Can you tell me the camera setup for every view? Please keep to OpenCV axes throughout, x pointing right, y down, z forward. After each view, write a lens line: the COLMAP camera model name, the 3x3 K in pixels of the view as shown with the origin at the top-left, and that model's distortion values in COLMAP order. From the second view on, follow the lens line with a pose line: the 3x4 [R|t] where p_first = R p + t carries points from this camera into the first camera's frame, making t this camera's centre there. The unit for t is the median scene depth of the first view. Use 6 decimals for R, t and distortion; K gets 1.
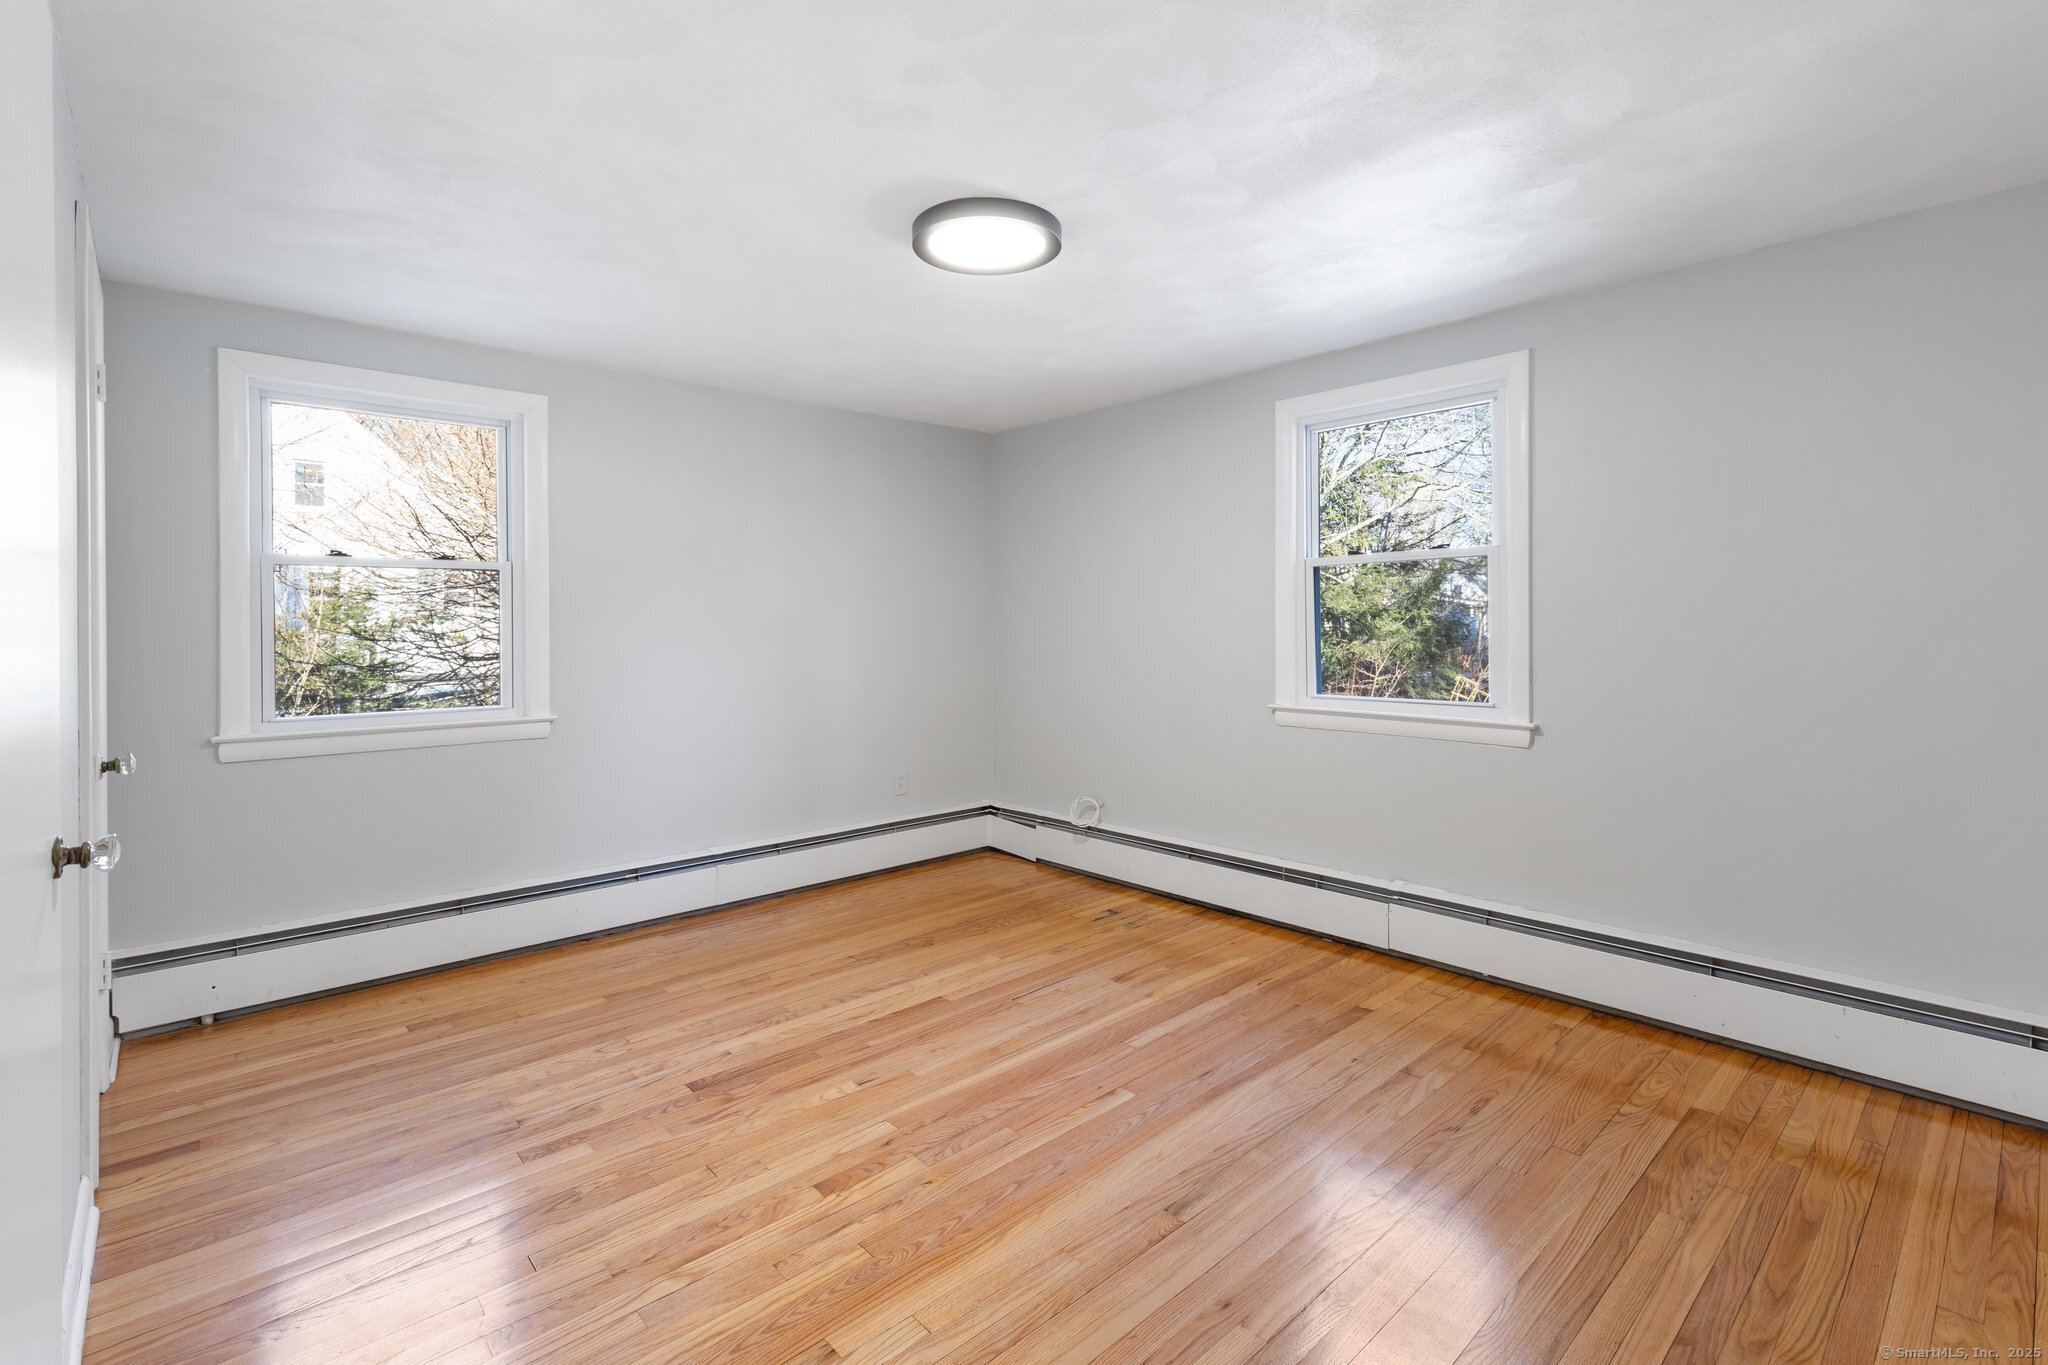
lens RADIAL K [[931.5, 0, 1023.2], [0, 931.5, 629.7], [0, 0, 1]] dist [0.007943, -0.001372]
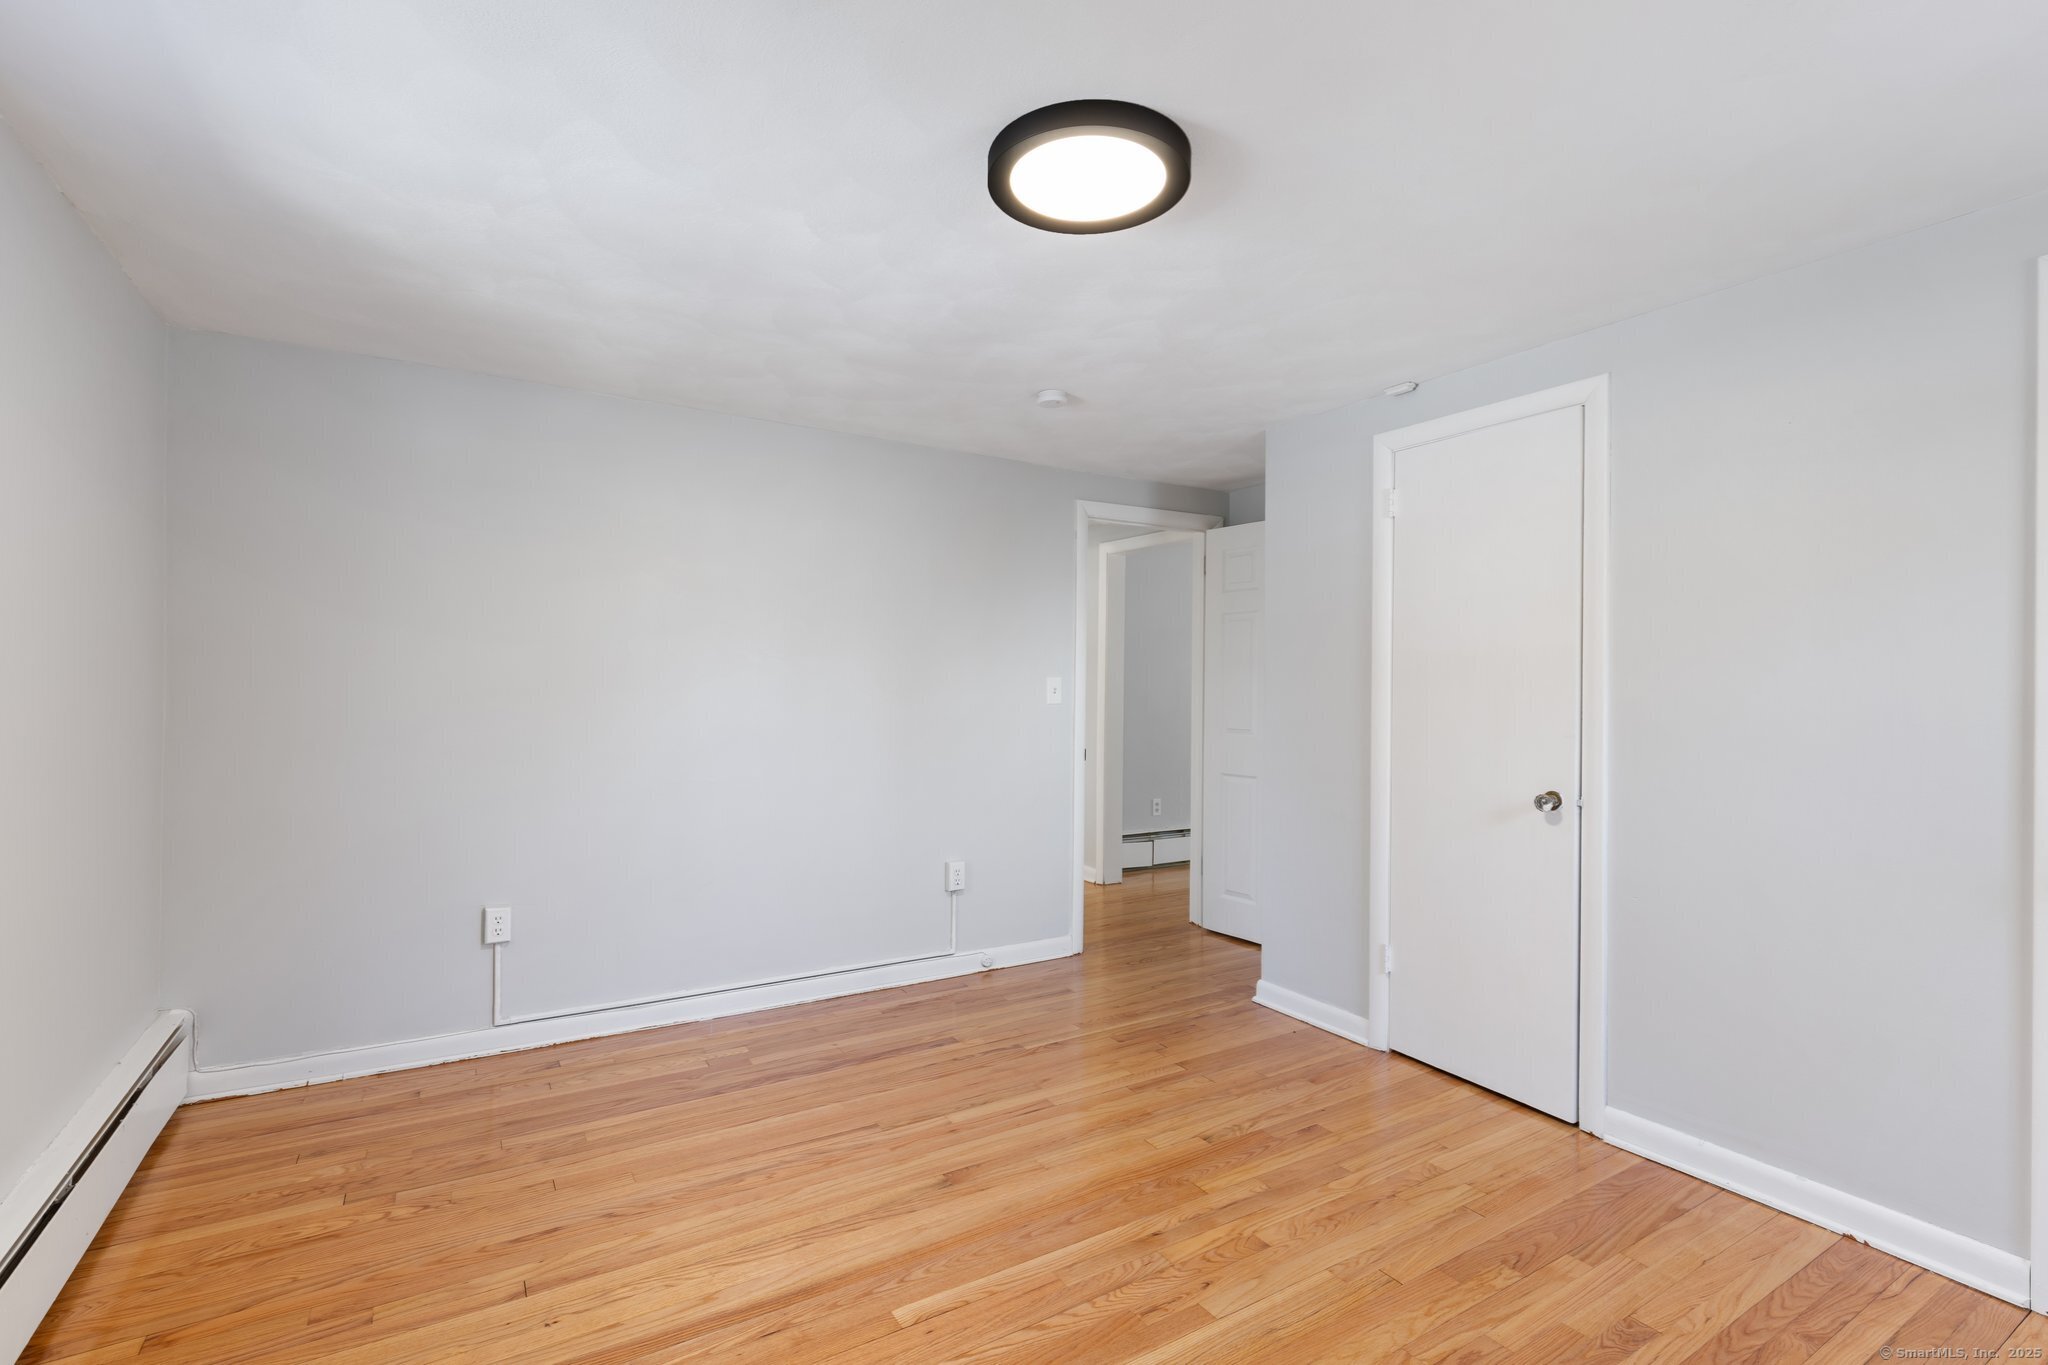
lens RADIAL K [[931.5, 0, 1019.8], [0, 931.5, 681.3], [0, 0, 1]] dist [0.007943, -0.001372]
pose [[-0.982644, 0.001067, 0.185500, -0.107570], [0.001338, 0.999998, 0.001335, -0.014261], [-0.185498, 0.001560, -0.982643, 1.501232]]
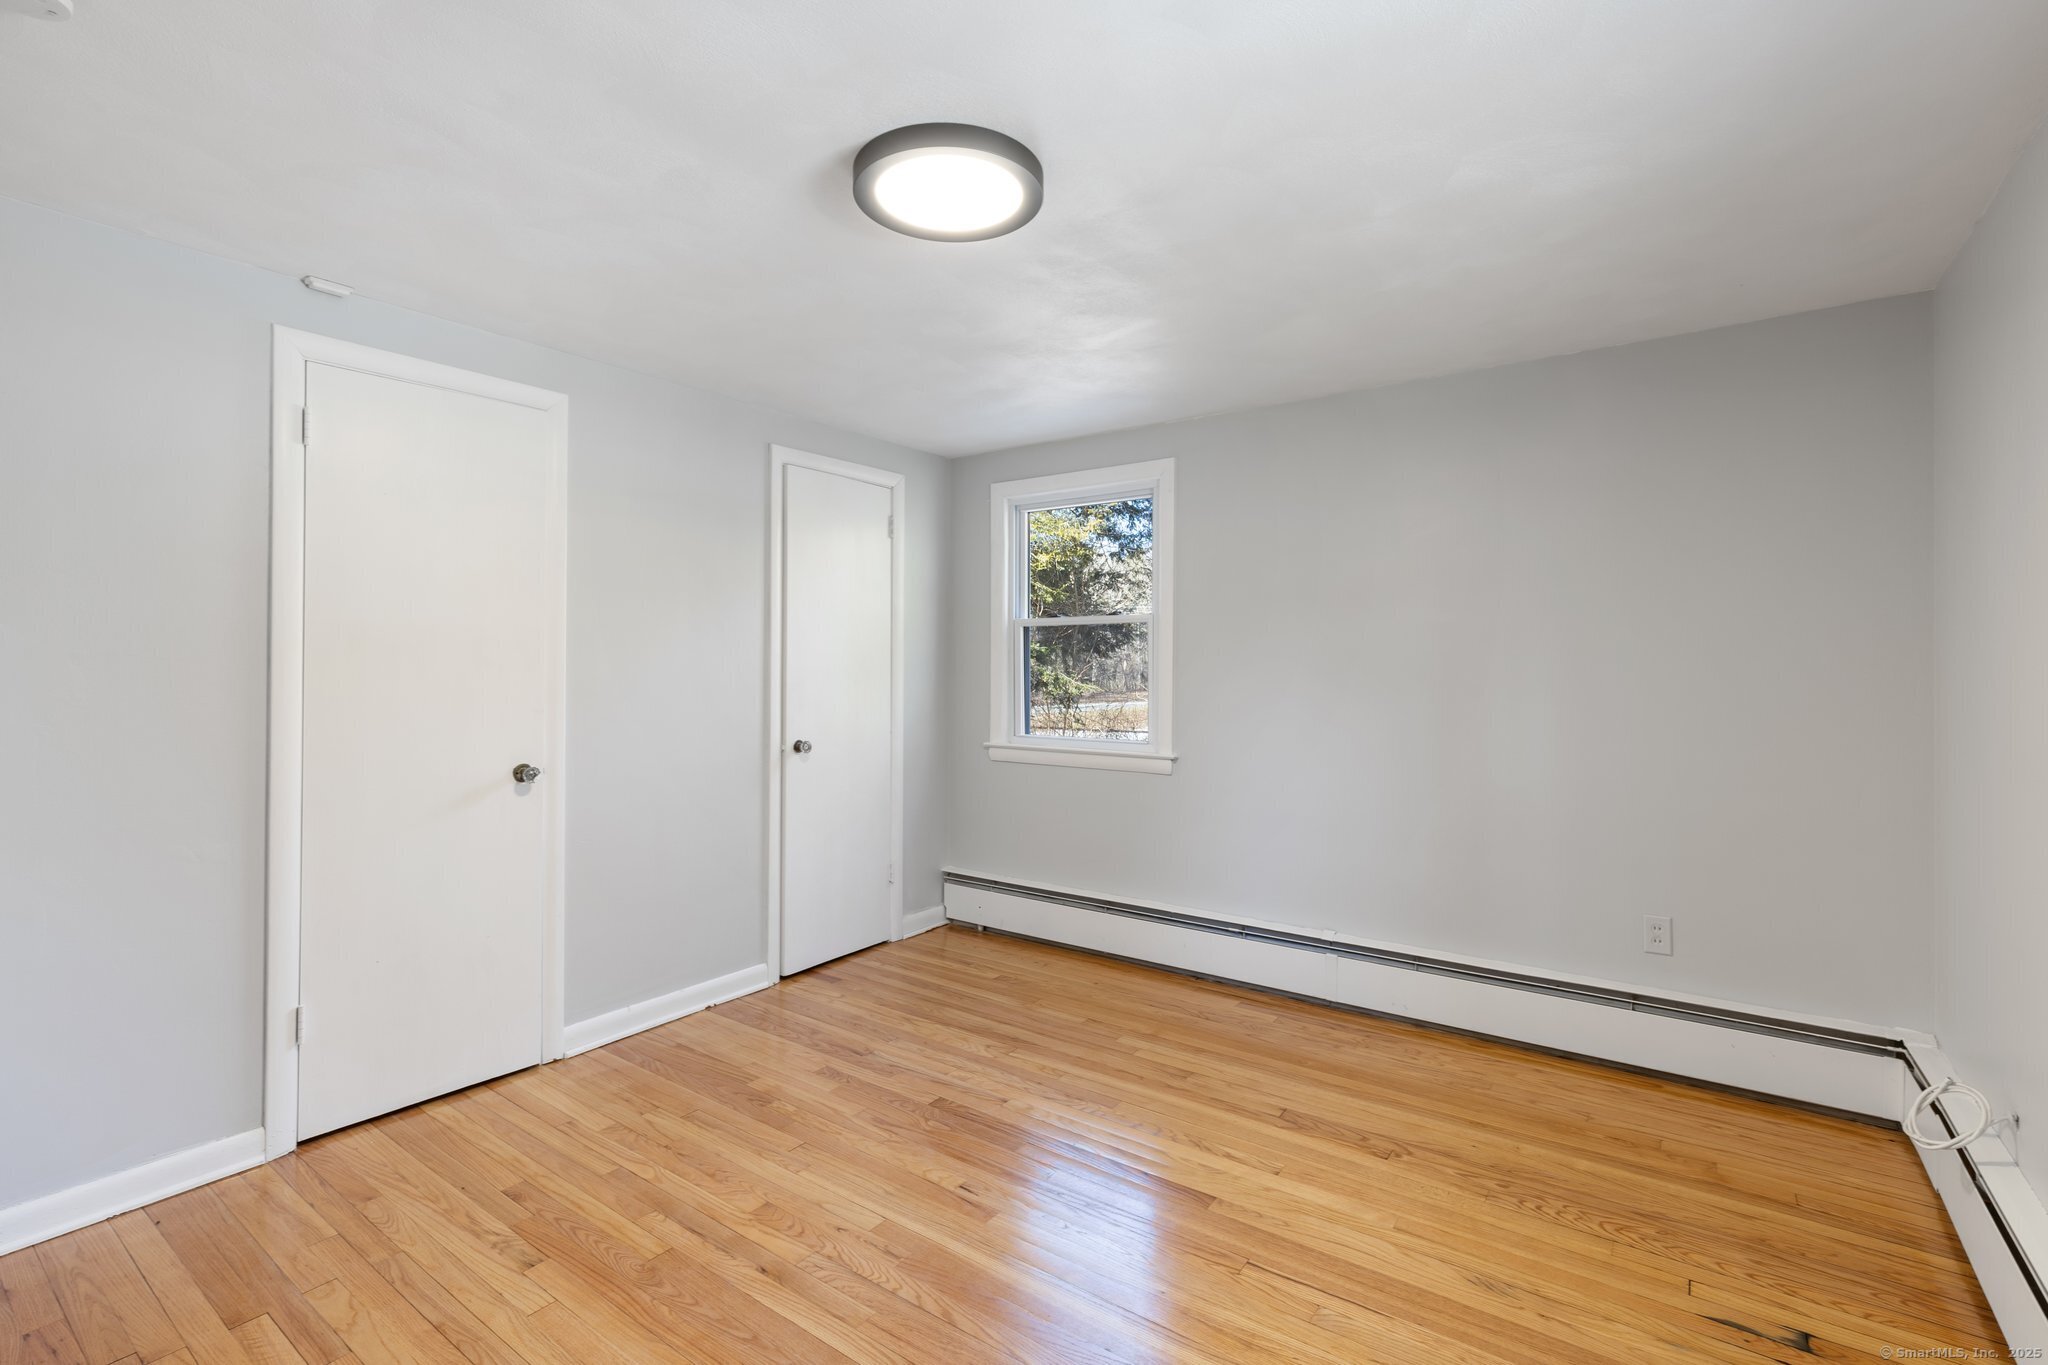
lens RADIAL K [[931.5, 0, 1013.4], [0, 931.5, 668.3], [0, 0, 1]] dist [0.007943, -0.001372]
pose [[0.200224, 0.010521, -0.979694, 0.635739], [-0.009554, 0.999916, 0.008786, -0.018008], [0.979704, 0.007601, 0.200307, 0.775102]]
